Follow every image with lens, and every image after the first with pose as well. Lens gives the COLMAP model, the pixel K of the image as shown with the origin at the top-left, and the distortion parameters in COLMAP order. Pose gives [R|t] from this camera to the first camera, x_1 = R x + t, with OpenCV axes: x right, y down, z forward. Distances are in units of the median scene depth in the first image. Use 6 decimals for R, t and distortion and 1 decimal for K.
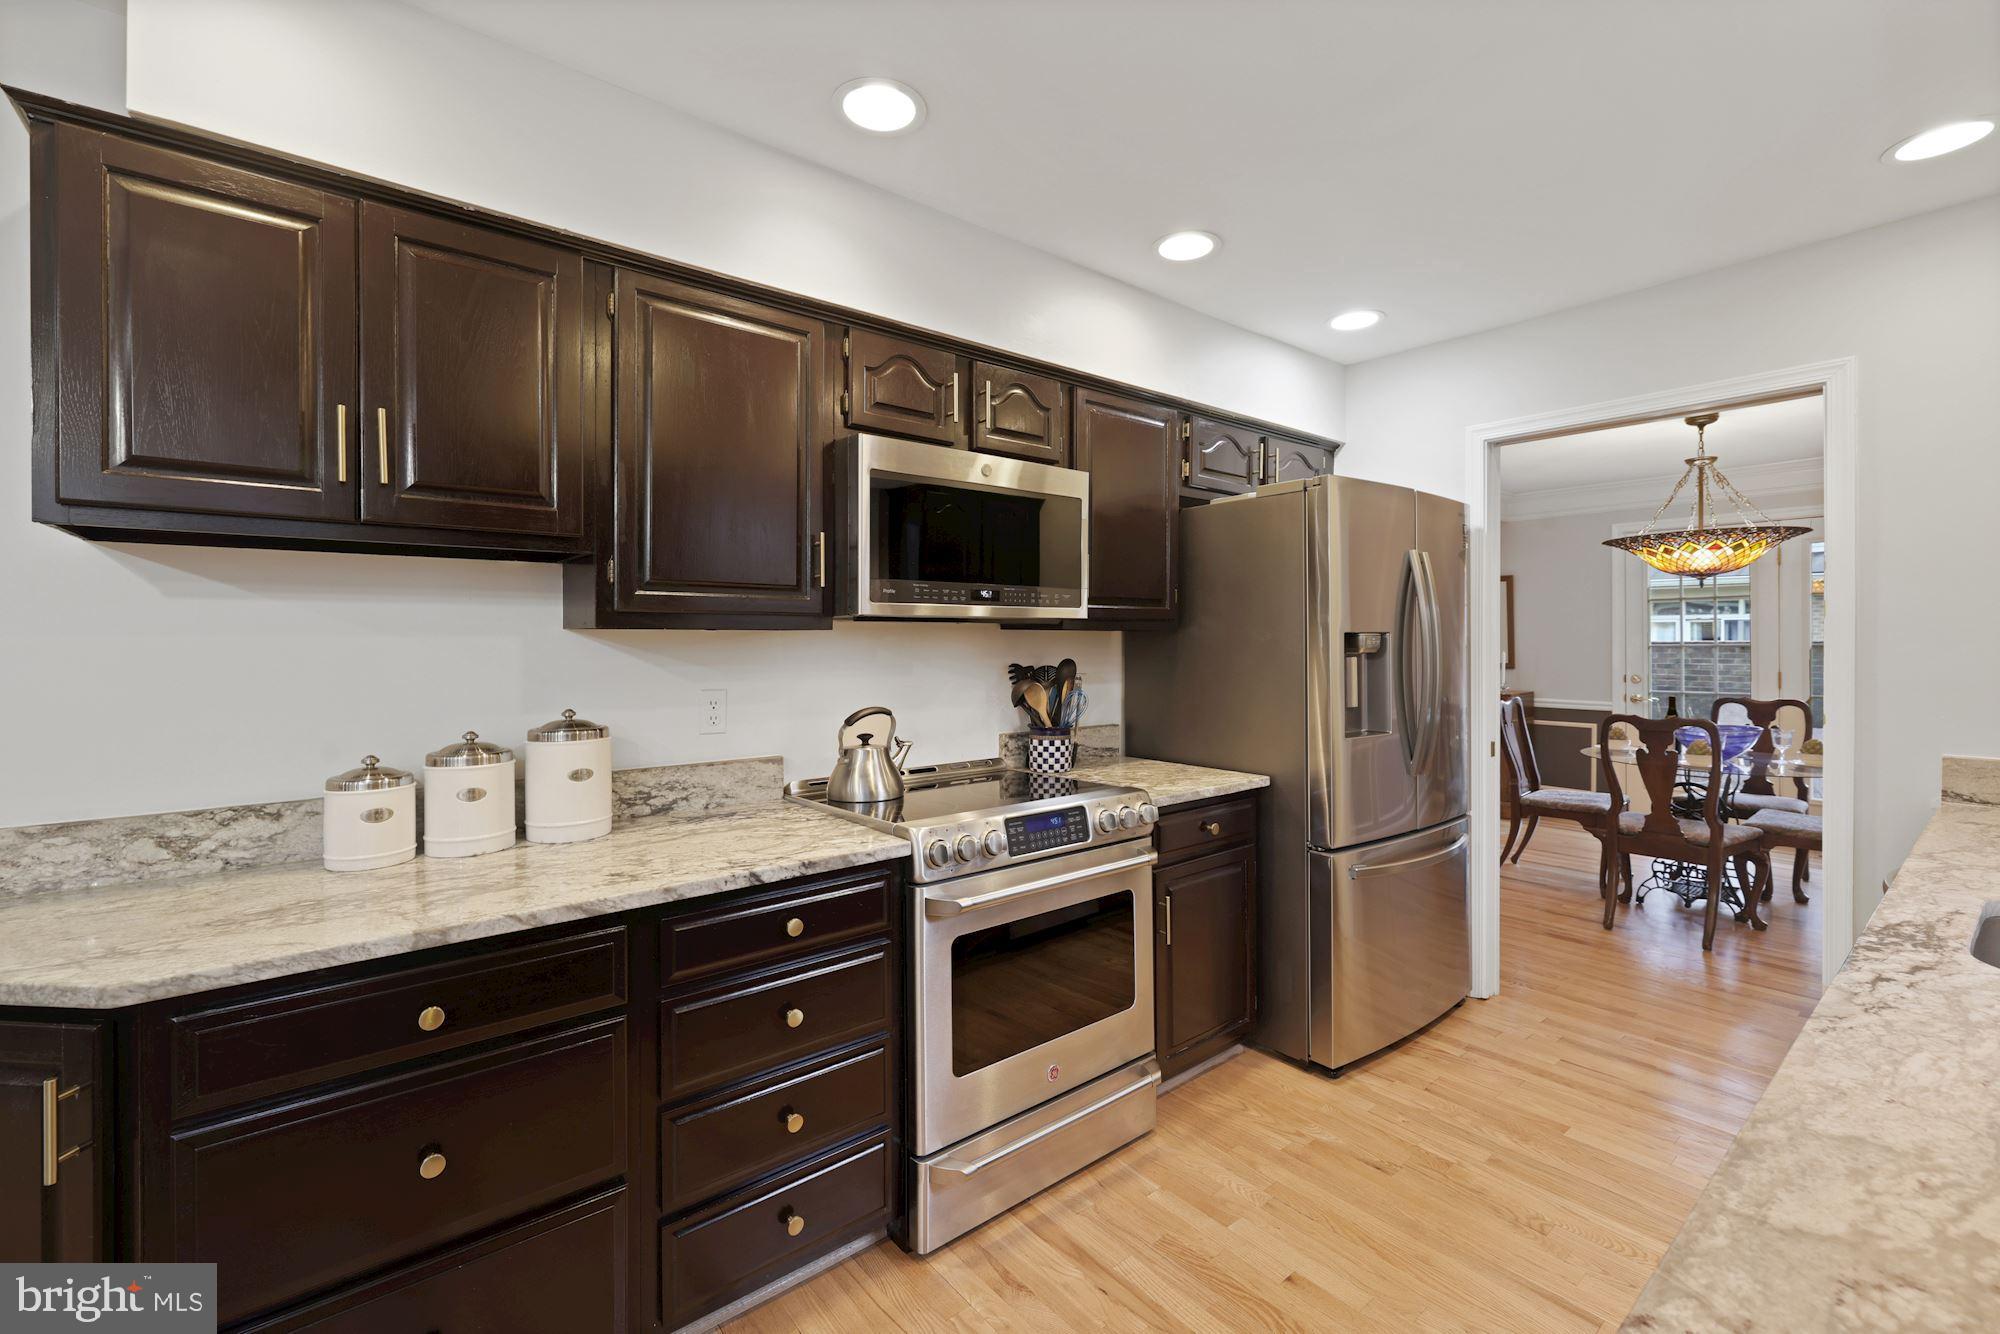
lens RADIAL K [[844.1, 0, 991.3], [0, 844.1, 641.5], [0, 0, 1]] dist [-0.000250, -0.000368]
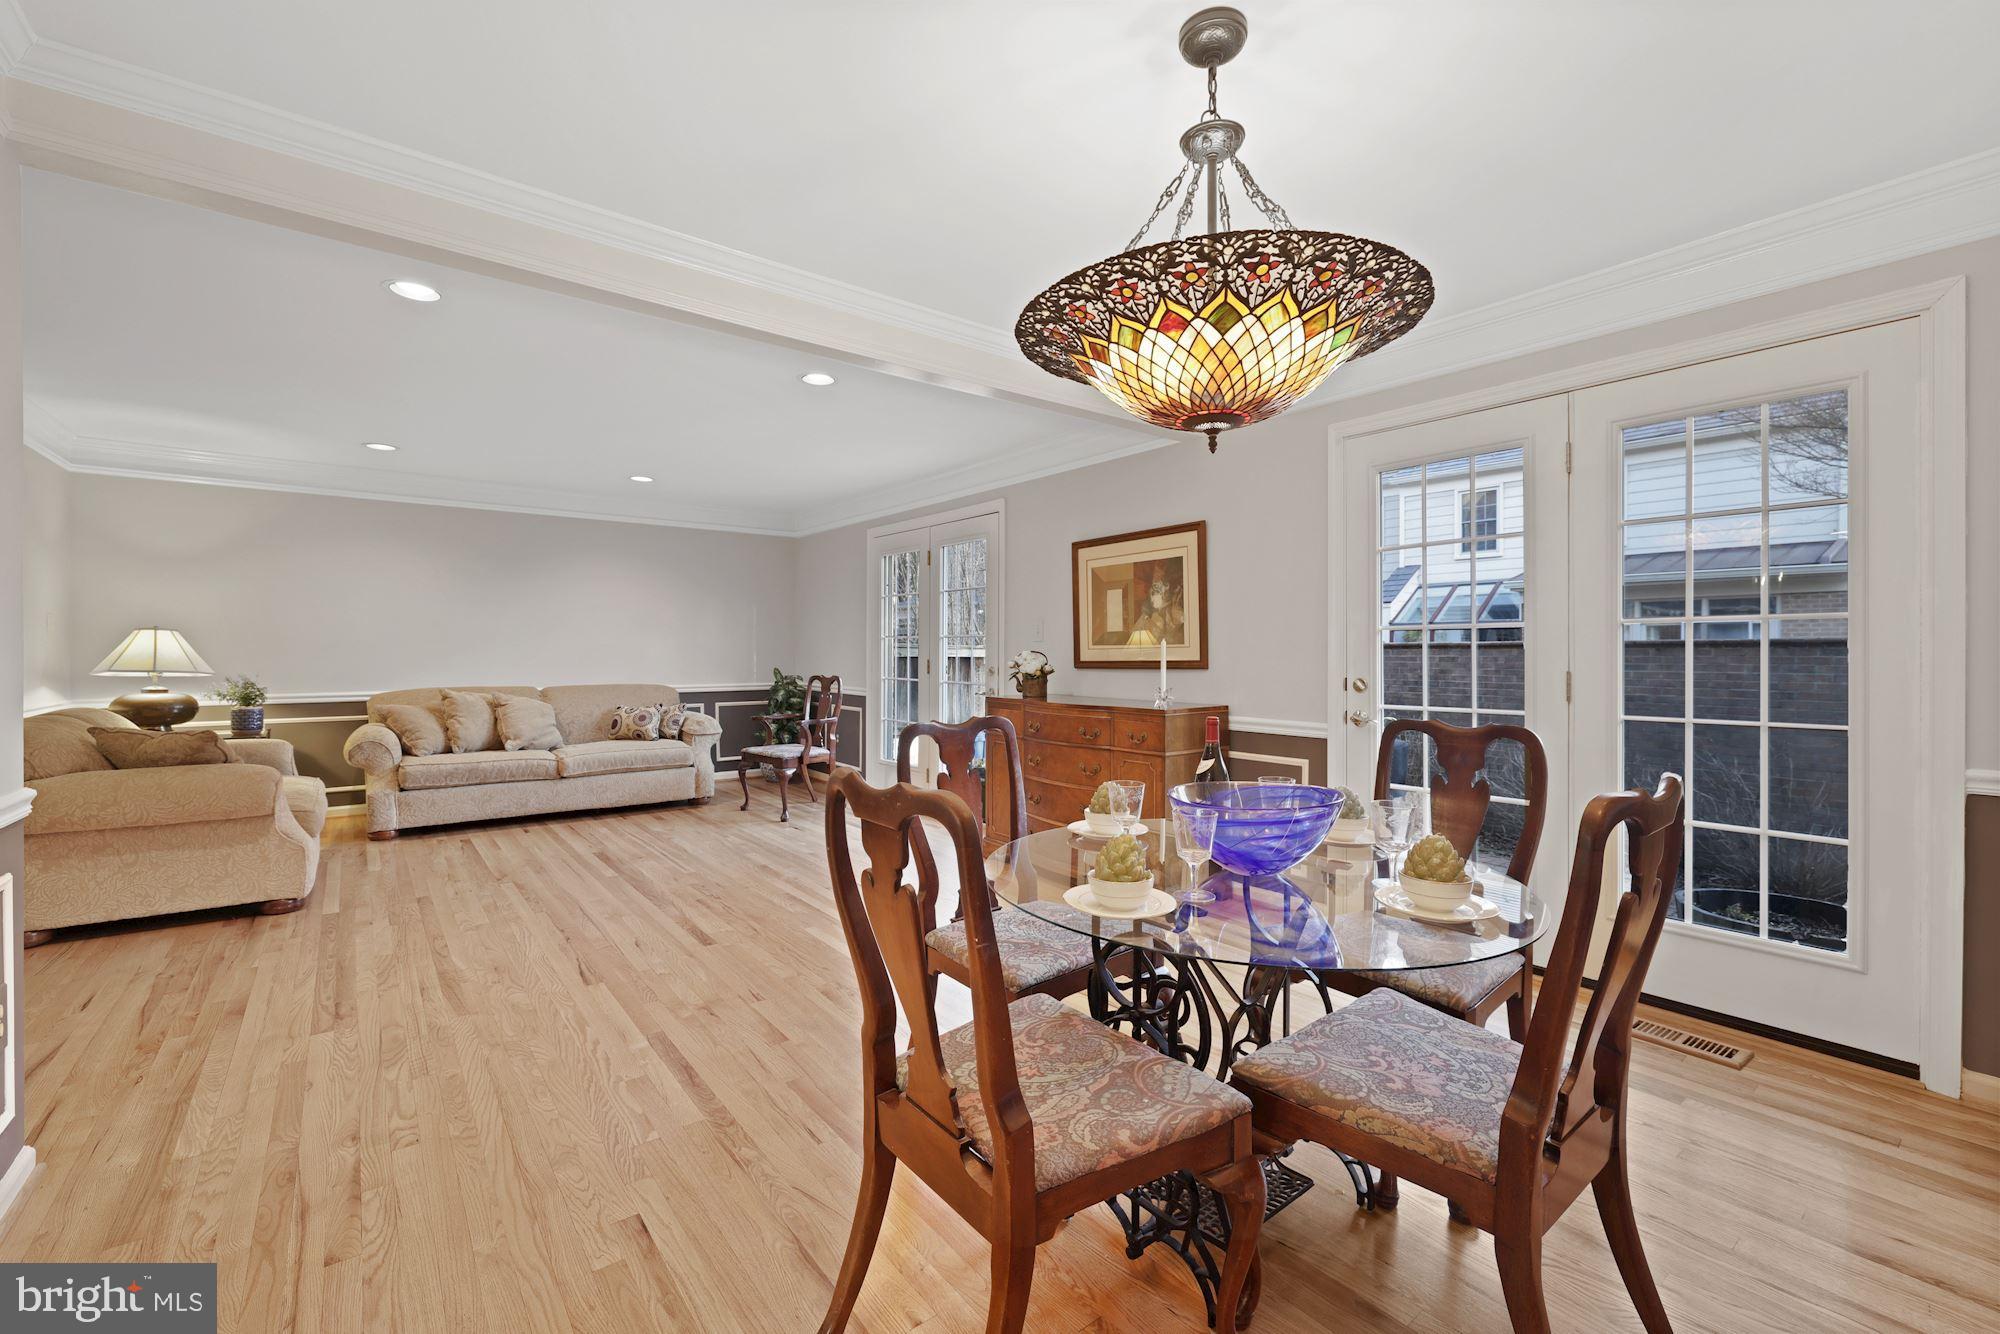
lens RADIAL K [[844.1, 0, 991.3], [0, 844.1, 641.5], [0, 0, 1]] dist [-0.000250, -0.000368]
pose [[0.999483, 0.004606, -0.031811, 1.373714], [-0.005032, 0.999899, -0.013319, 0.060747], [0.031746, 0.013473, 0.999405, 1.073177]]
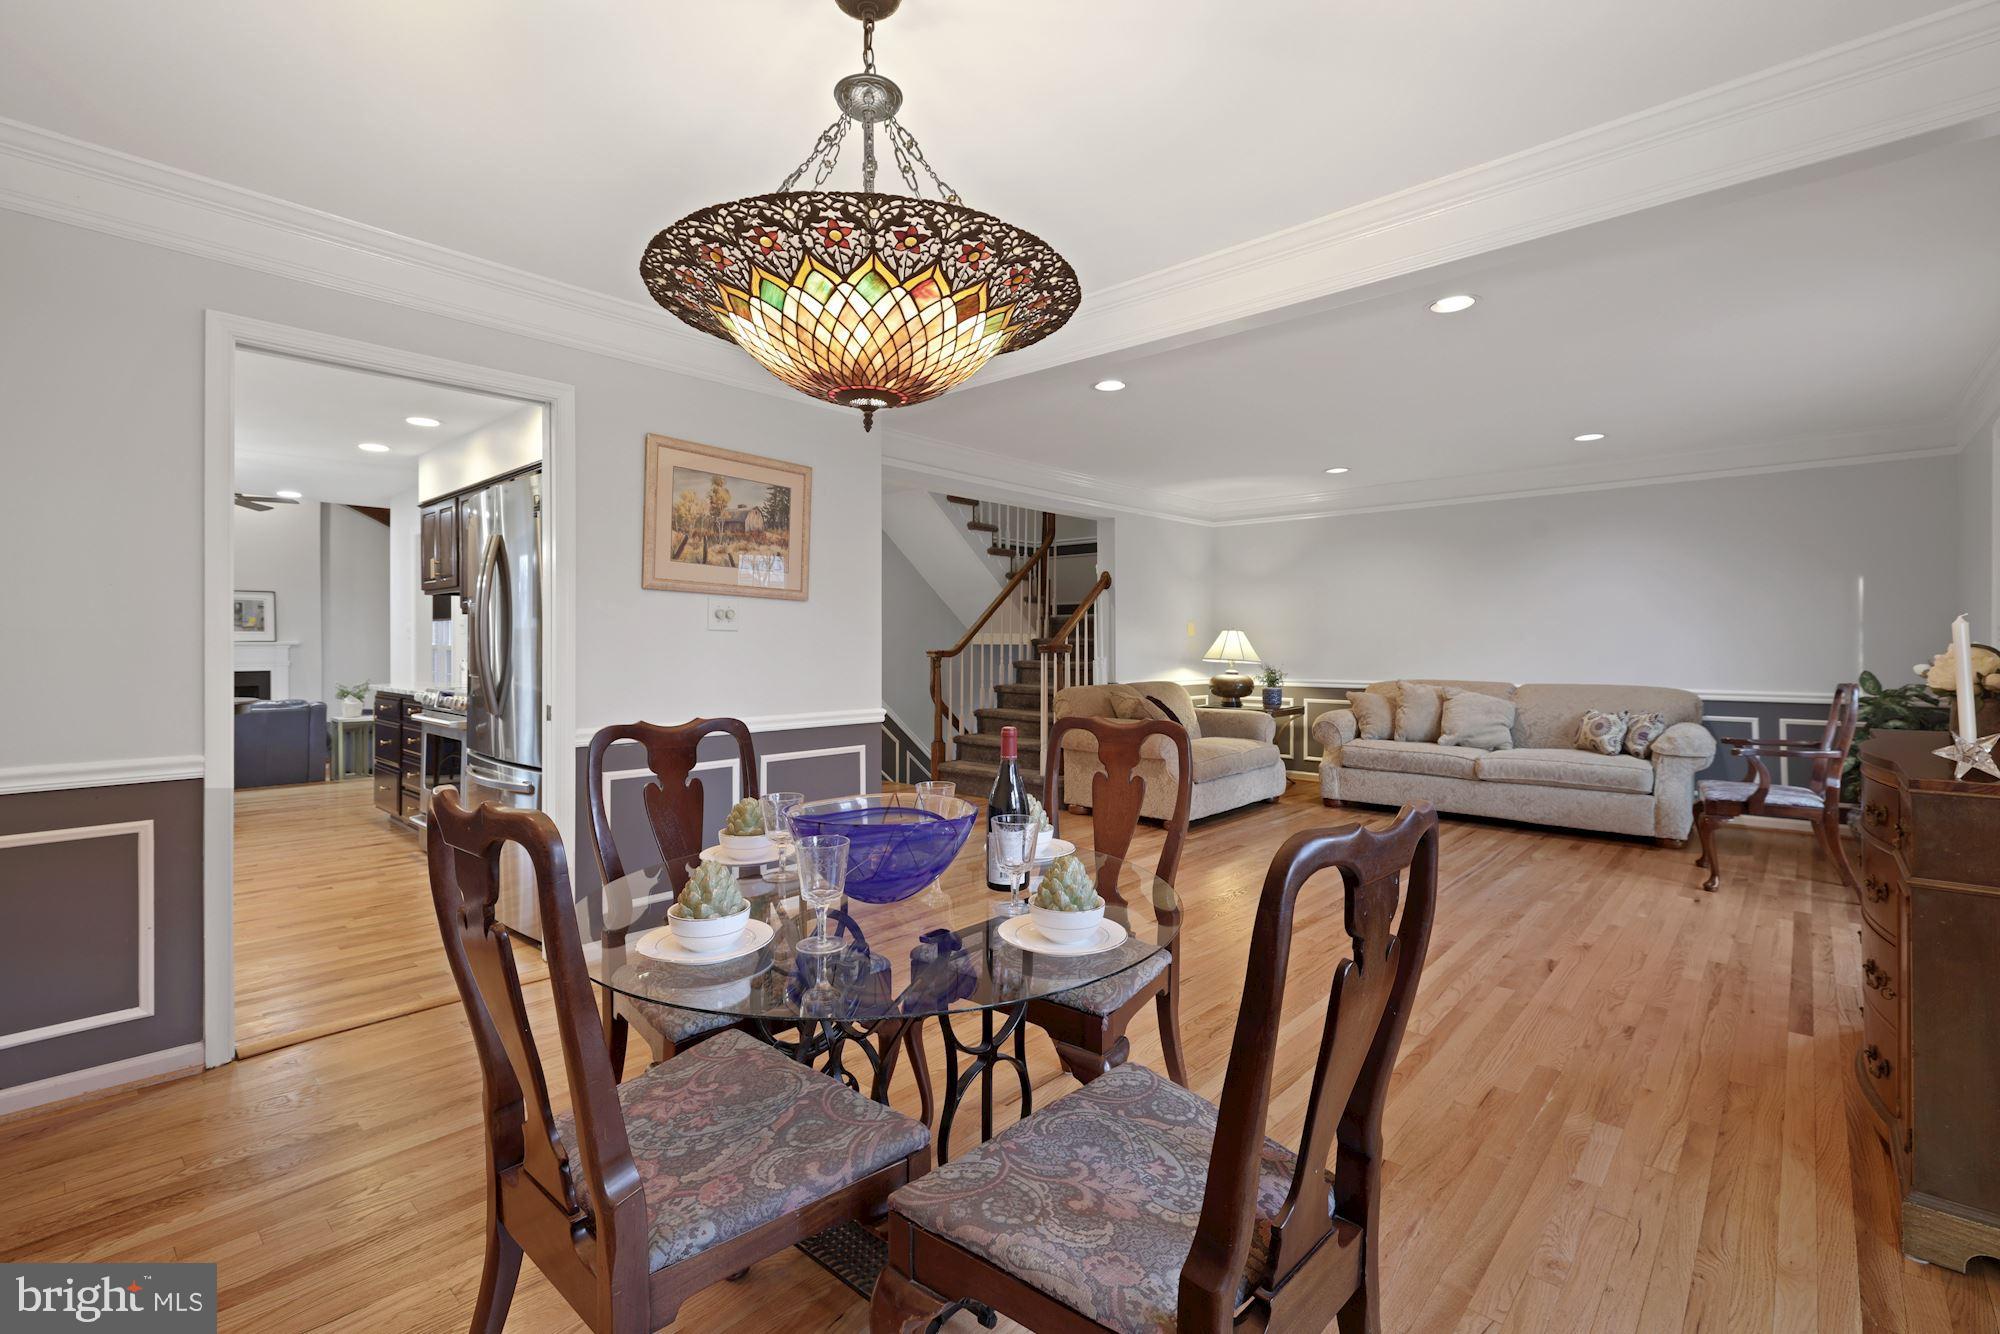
lens RADIAL K [[894.5, 0, 993.7], [0, 894.5, 638.2], [0, 0, 1]] dist [-0.003020, -0.000214]
pose [[0.152786, -0.003617, -0.988253, 2.303585], [-0.003465, 0.999985, -0.004196, 0.057200], [0.988253, 0.004065, 0.152771, 1.822276]]
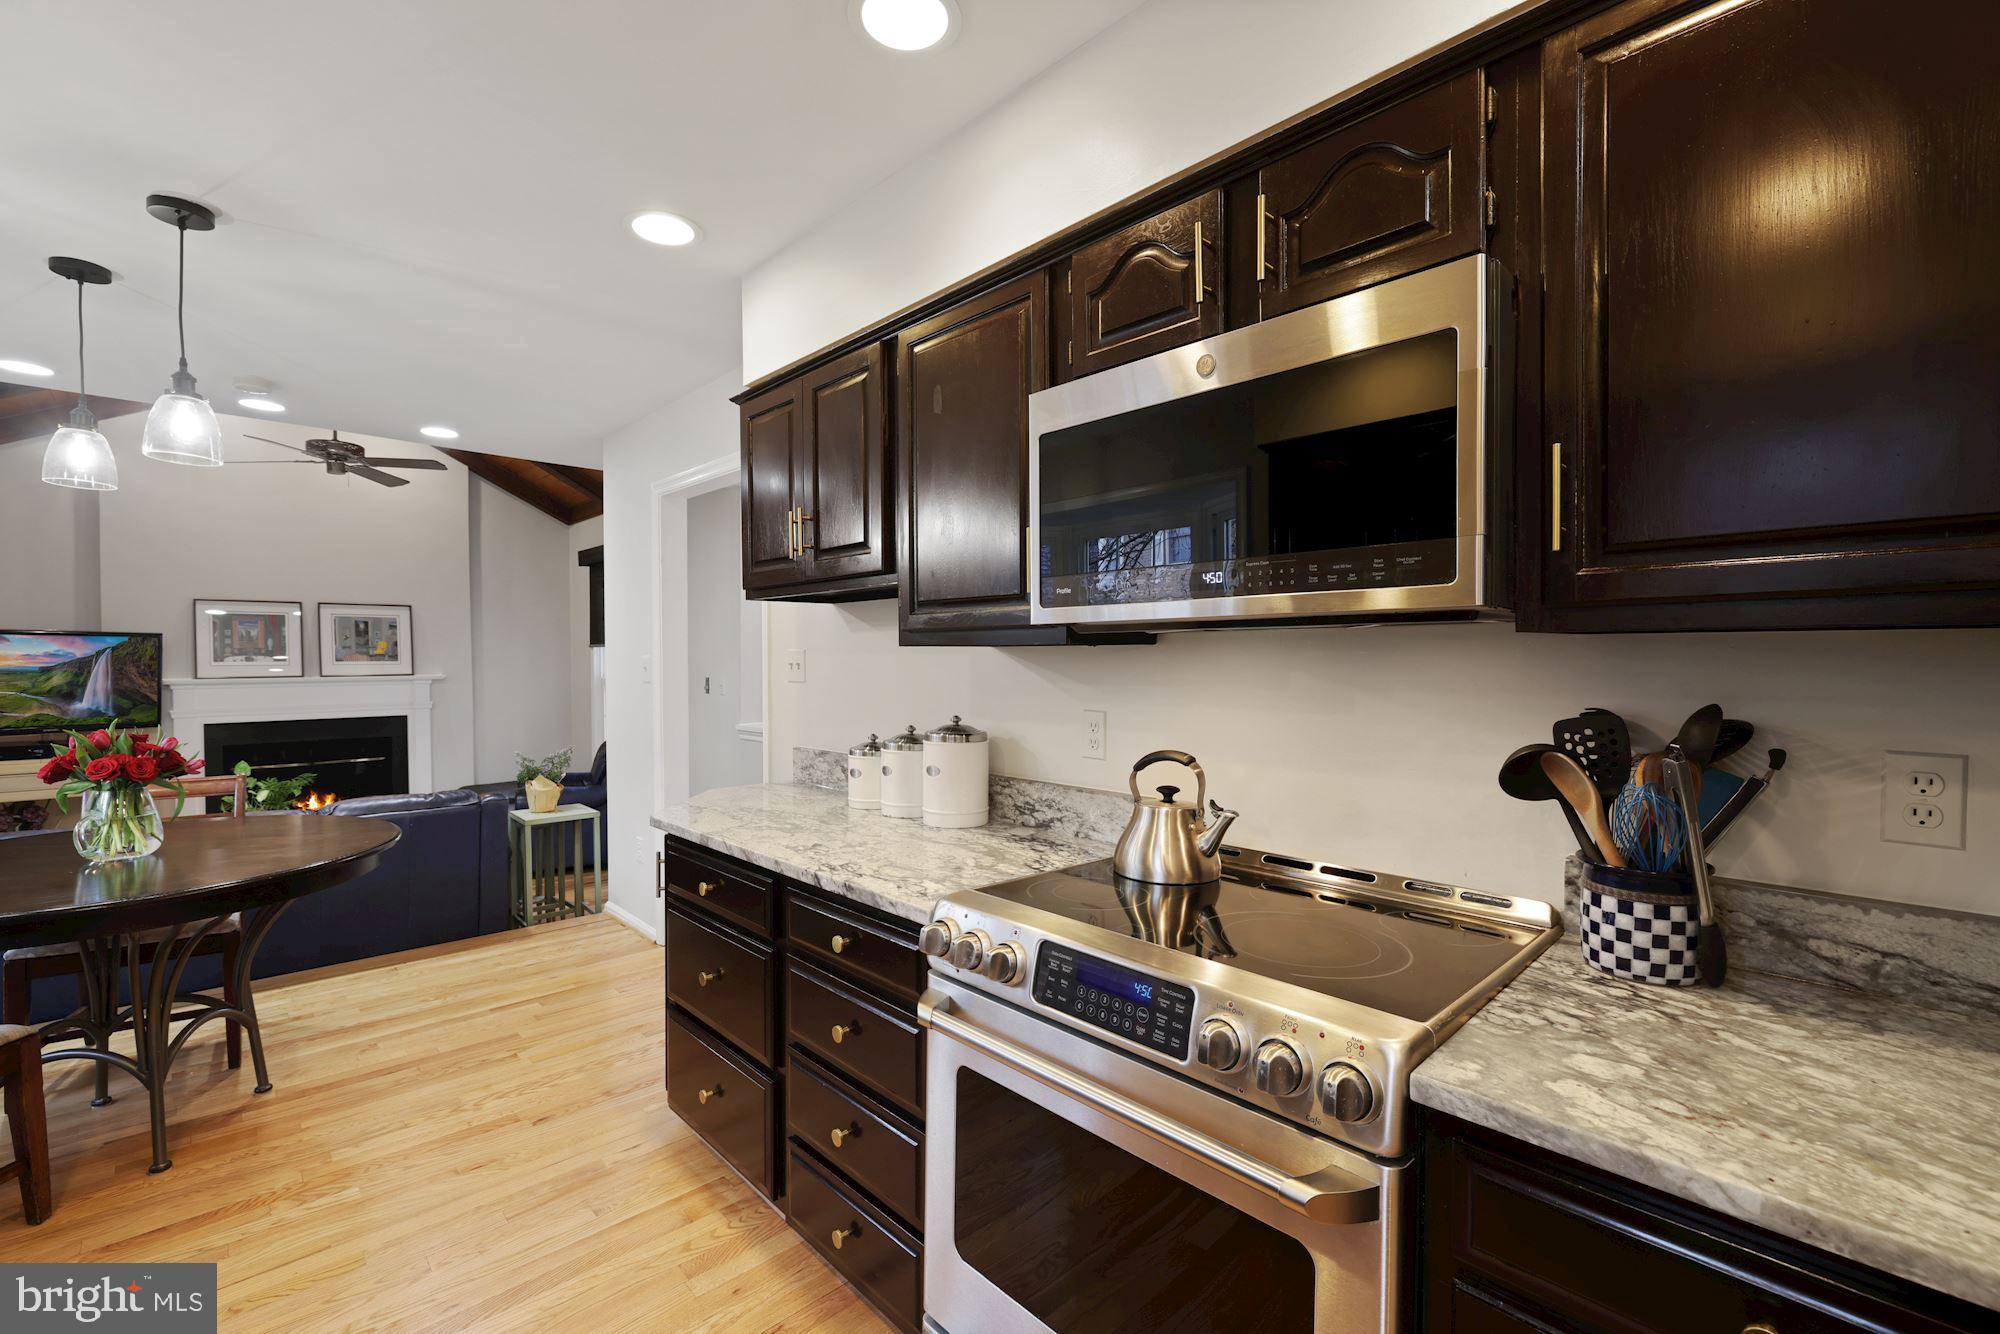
lens RADIAL K [[838.7, 0, 996.5], [0, 838.7, 673.0], [0, 0, 1]] dist [-0.001764, -0.000383]
pose [[0.090993, 0.019561, -0.995659, 0.540716], [-0.001929, 0.999809, 0.019467, -0.001340], [0.995850, 0.000149, 0.091014, 0.773038]]
